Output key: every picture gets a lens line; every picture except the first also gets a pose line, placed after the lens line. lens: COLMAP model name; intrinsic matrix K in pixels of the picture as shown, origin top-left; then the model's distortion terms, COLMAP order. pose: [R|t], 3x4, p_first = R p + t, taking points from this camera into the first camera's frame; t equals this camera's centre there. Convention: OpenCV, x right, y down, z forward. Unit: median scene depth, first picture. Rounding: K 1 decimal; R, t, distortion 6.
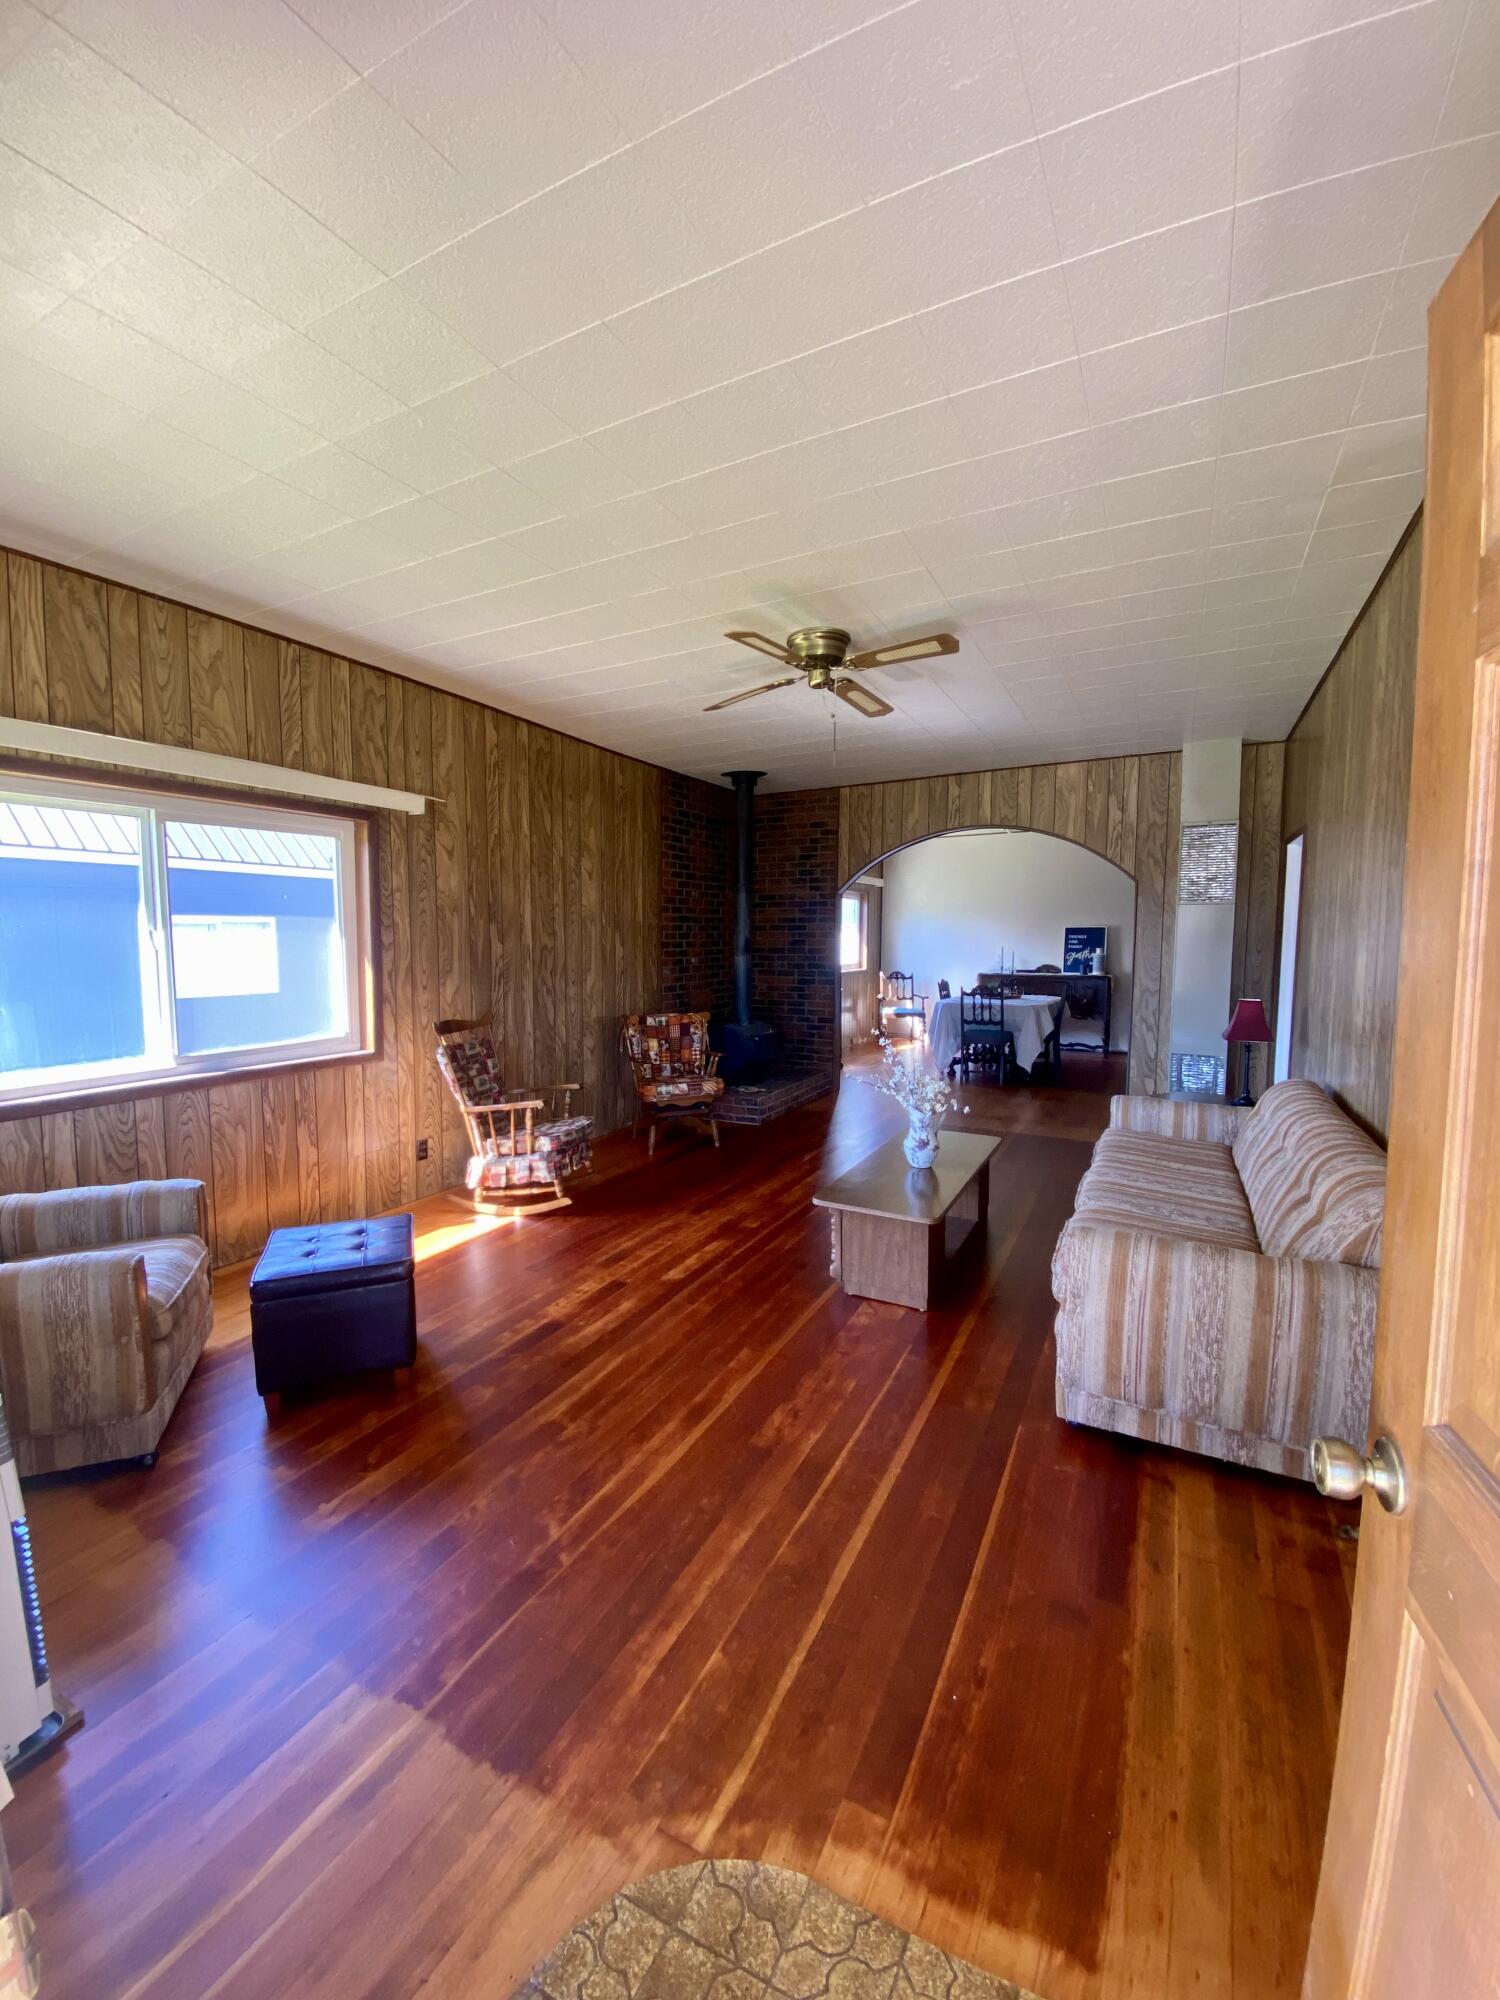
lens RADIAL K [[811.1, 0, 750.0], [0, 811.1, 1000.0], [0, 0, 1]] dist [0.001531, -0.000029]
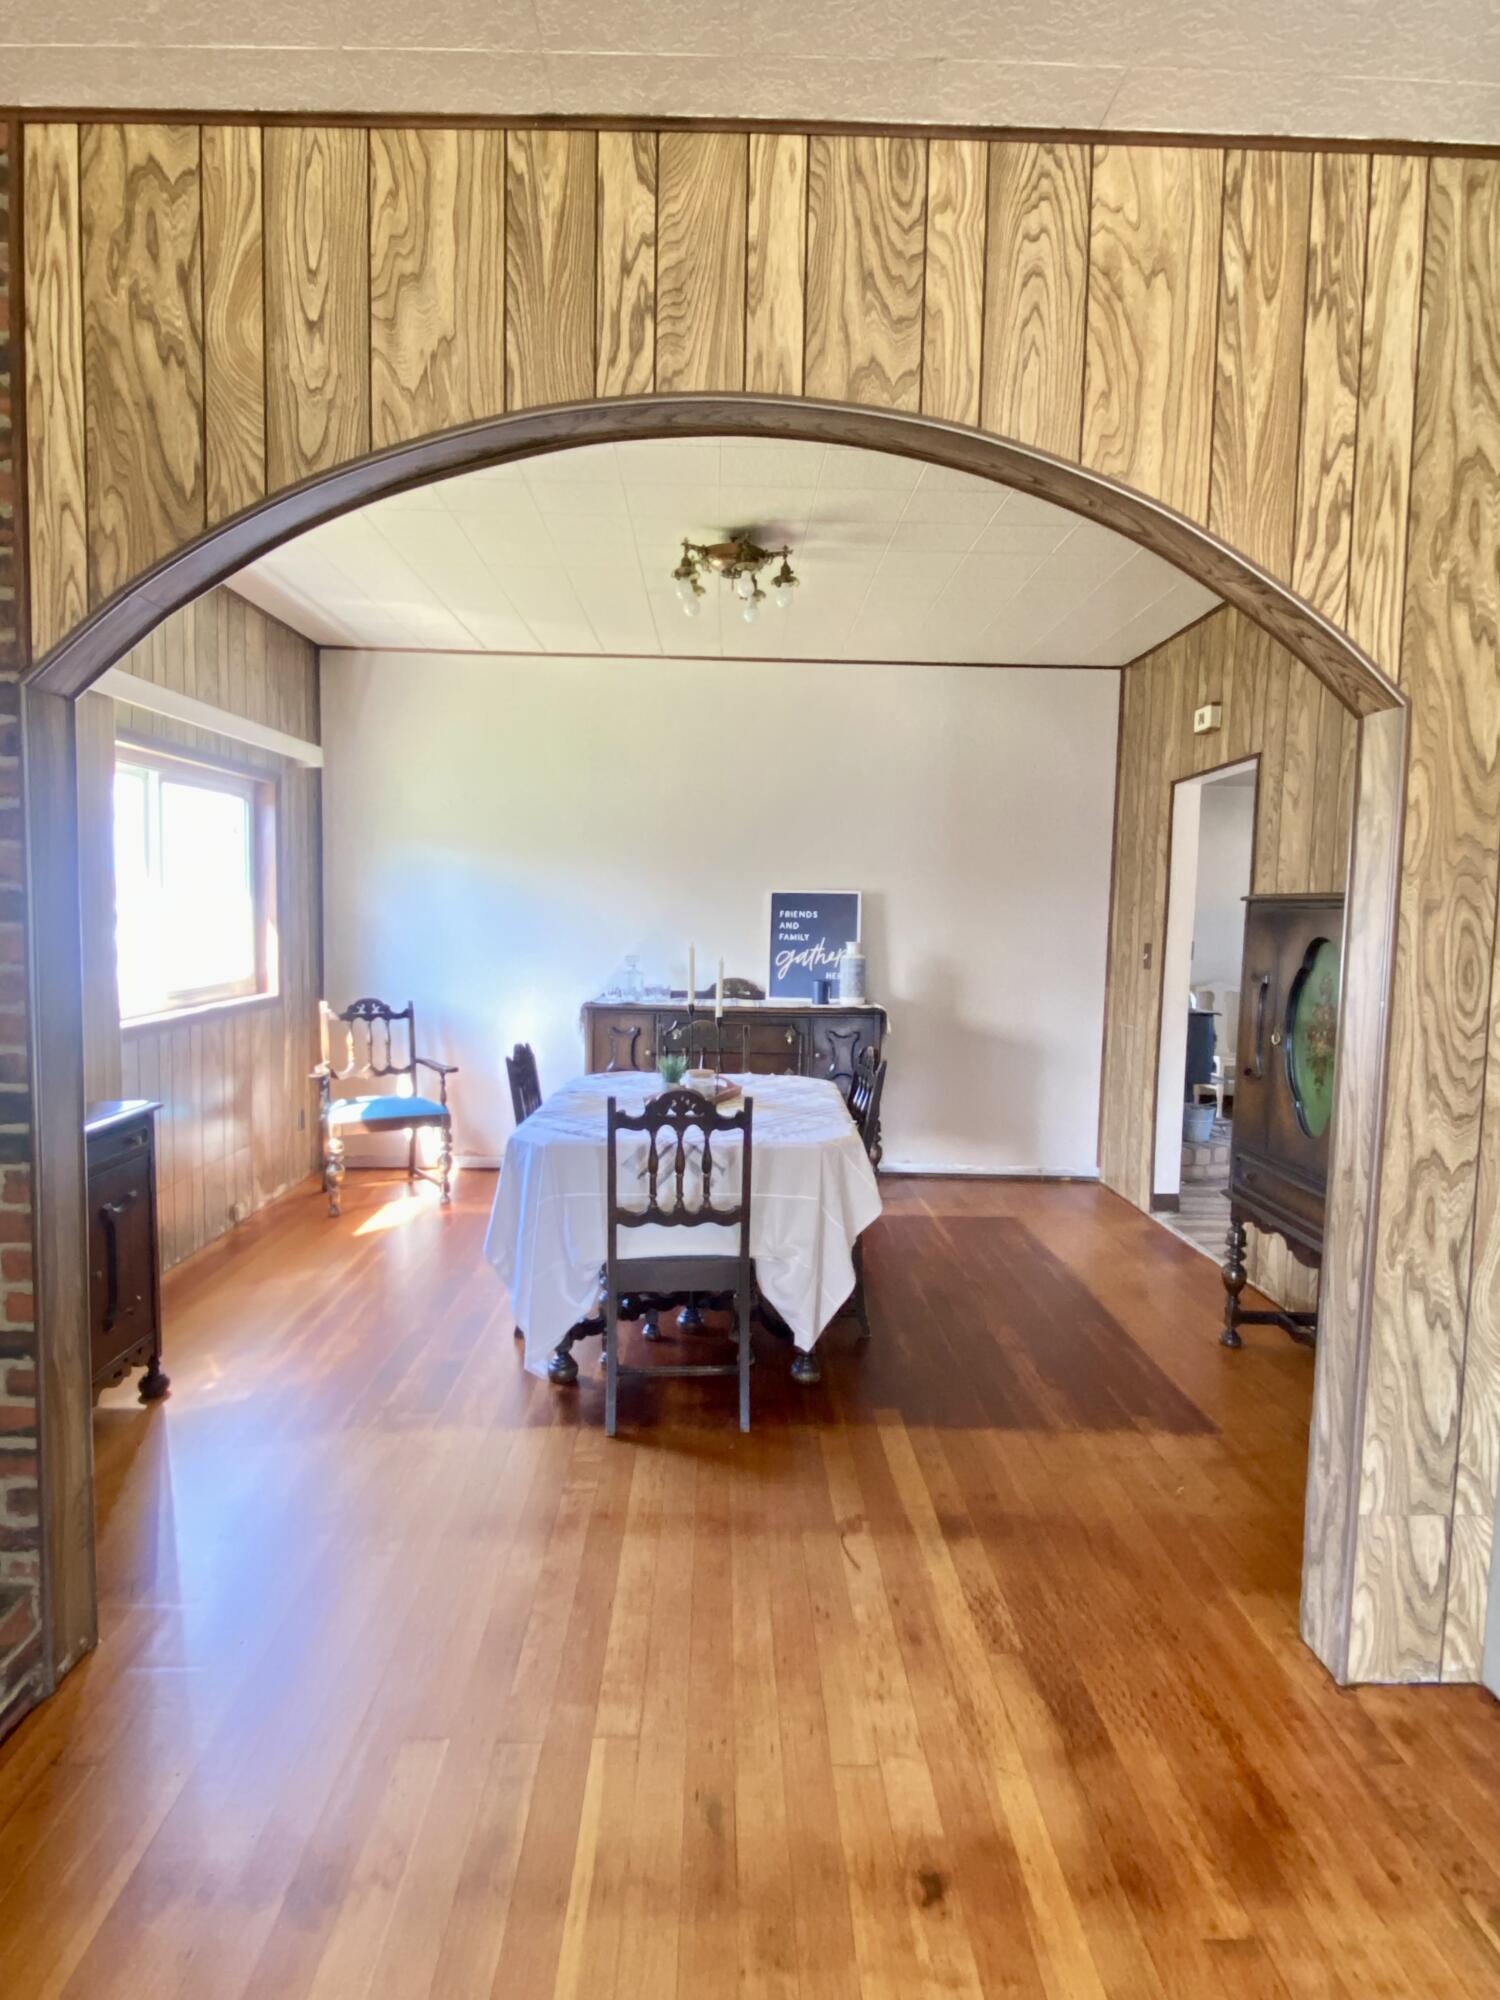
lens RADIAL K [[1112.1, 0, 750.0], [0, 1112.1, 1000.0], [0, 0, 1]] dist [0.037154, -0.000439]
pose [[0.876526, -0.017693, 0.481029, 0.116945], [0.012480, 0.999824, 0.014034, -0.052232], [-0.481192, -0.006298, 0.876592, 0.624003]]
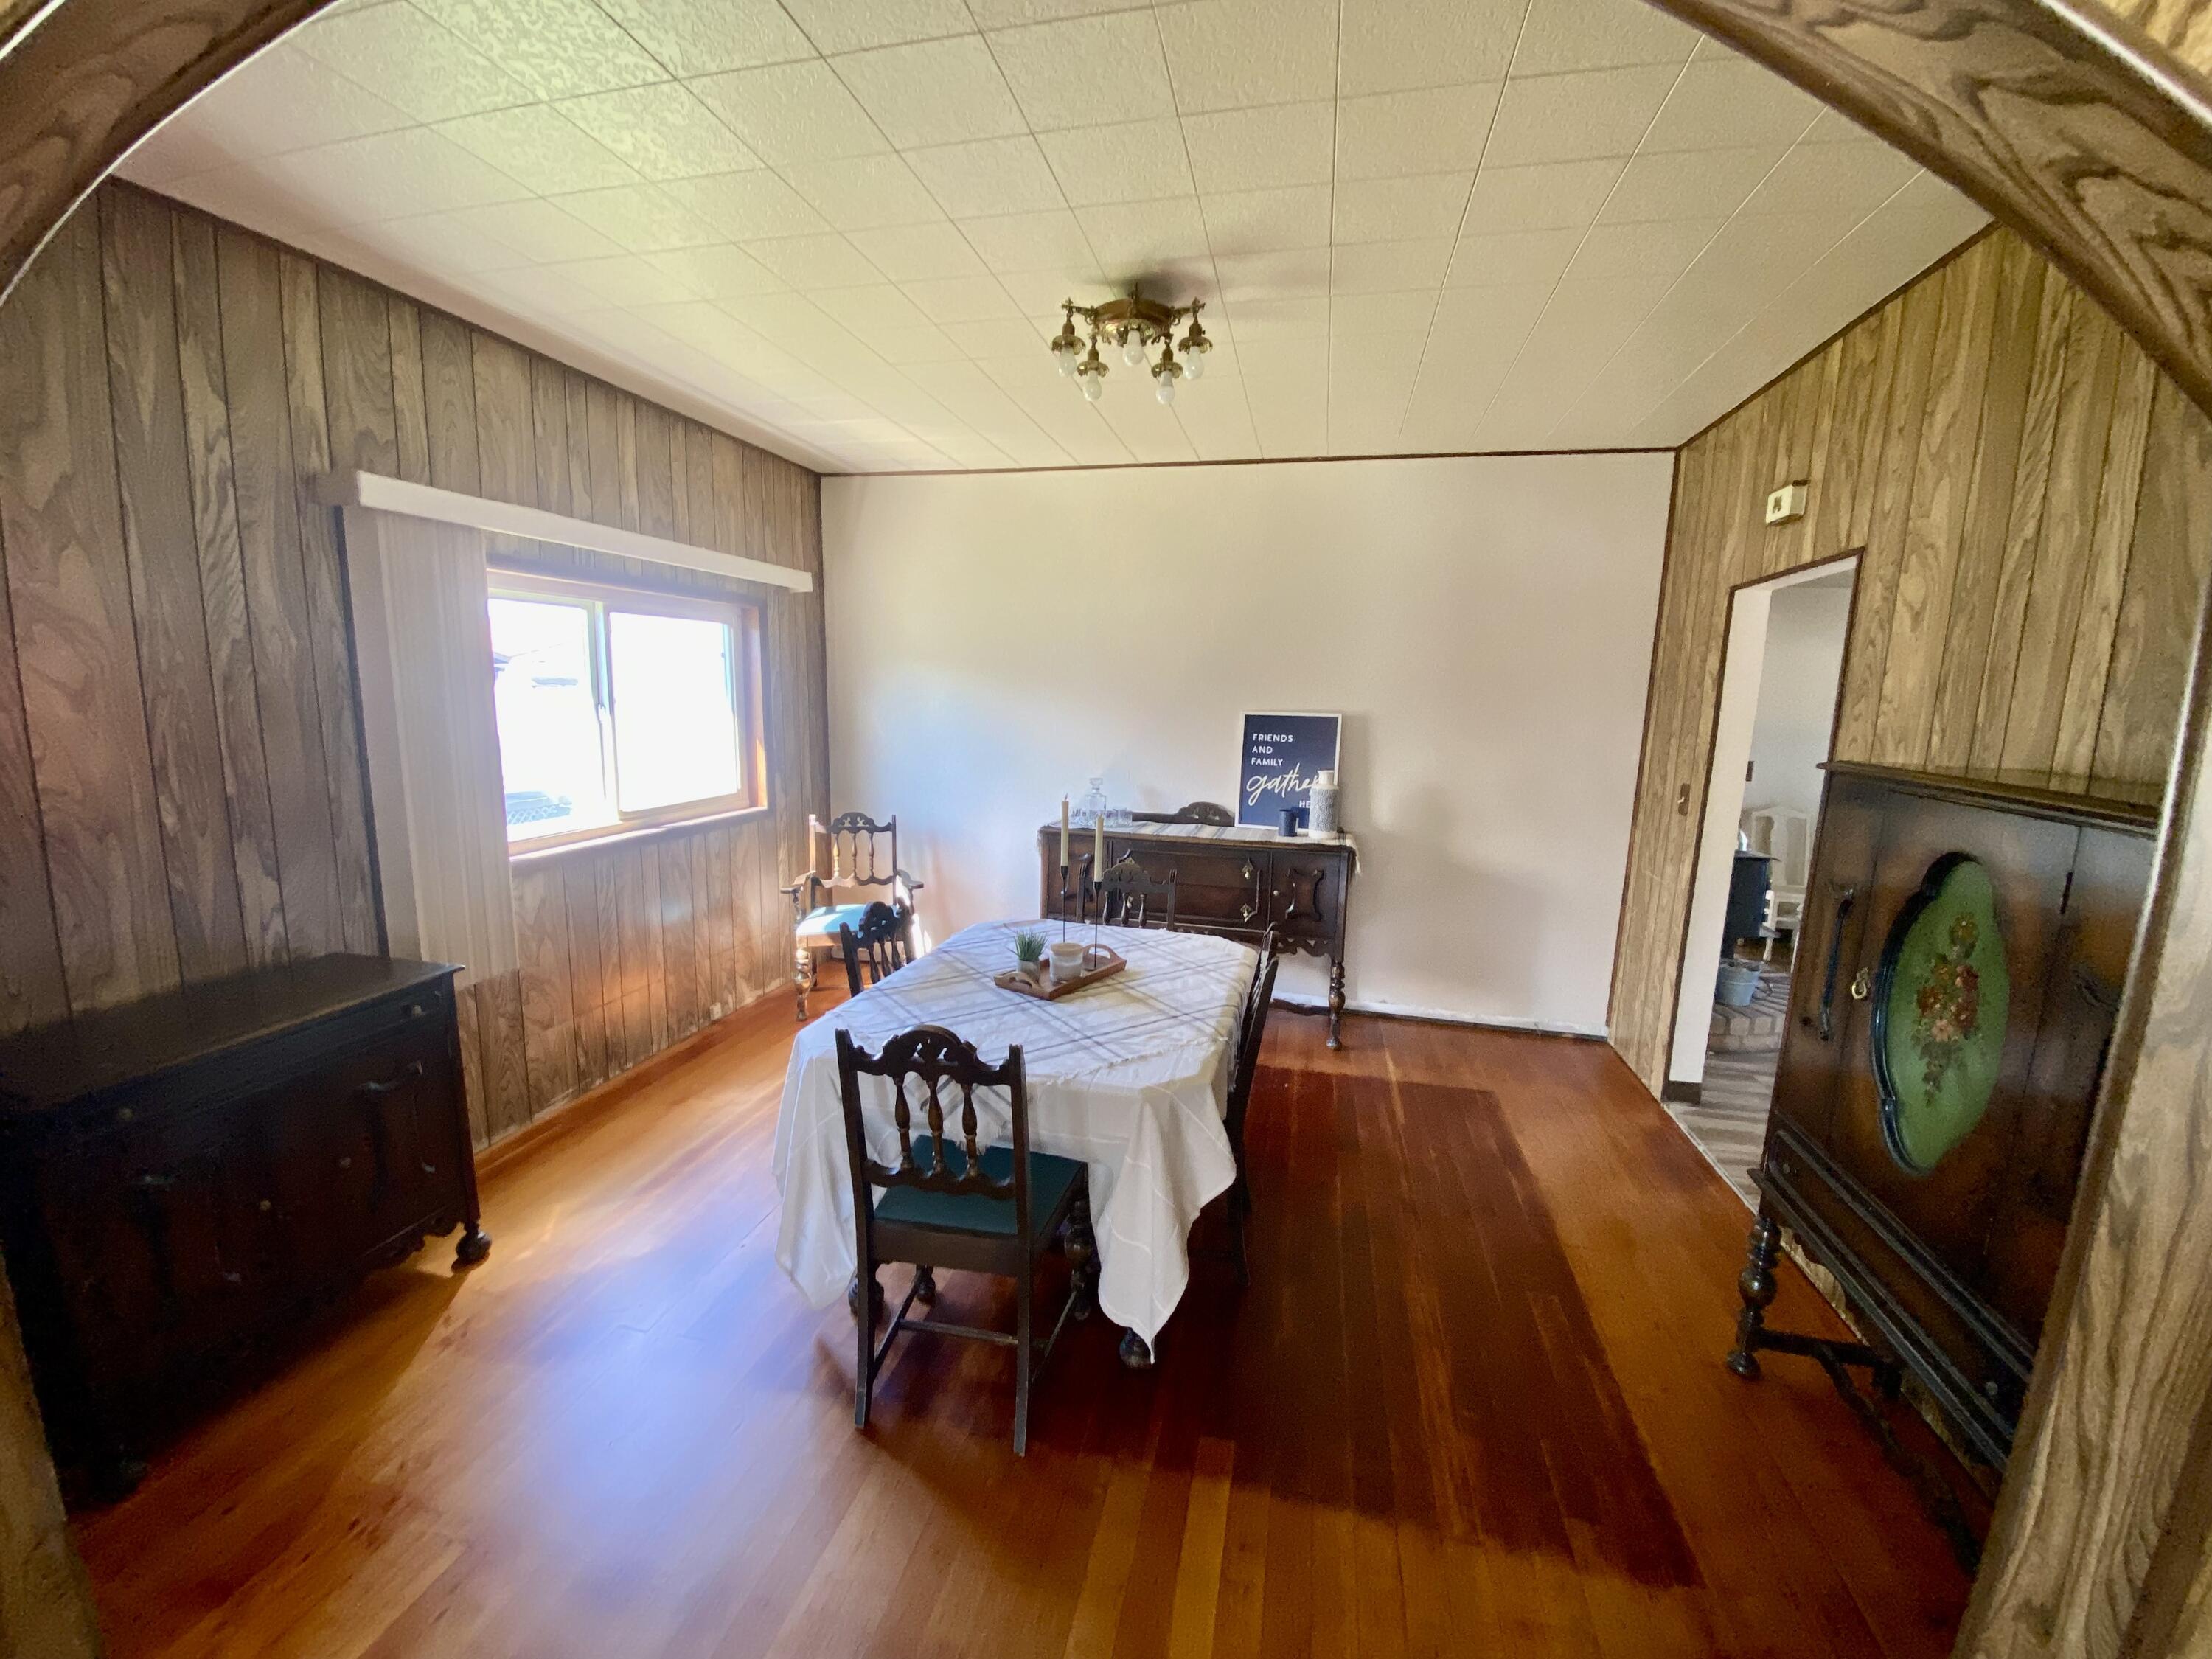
lens RADIAL K [[891.9, 0, 1111.8], [0, 891.9, 838.7], [0, 0, 1]] dist [0.003778, -0.009618]
pose [[0.968212, -0.011796, 0.249851, 0.271376], [-0.011370, 0.995779, 0.091072, -0.086683], [-0.249871, -0.091018, 0.963992, 0.745209]]
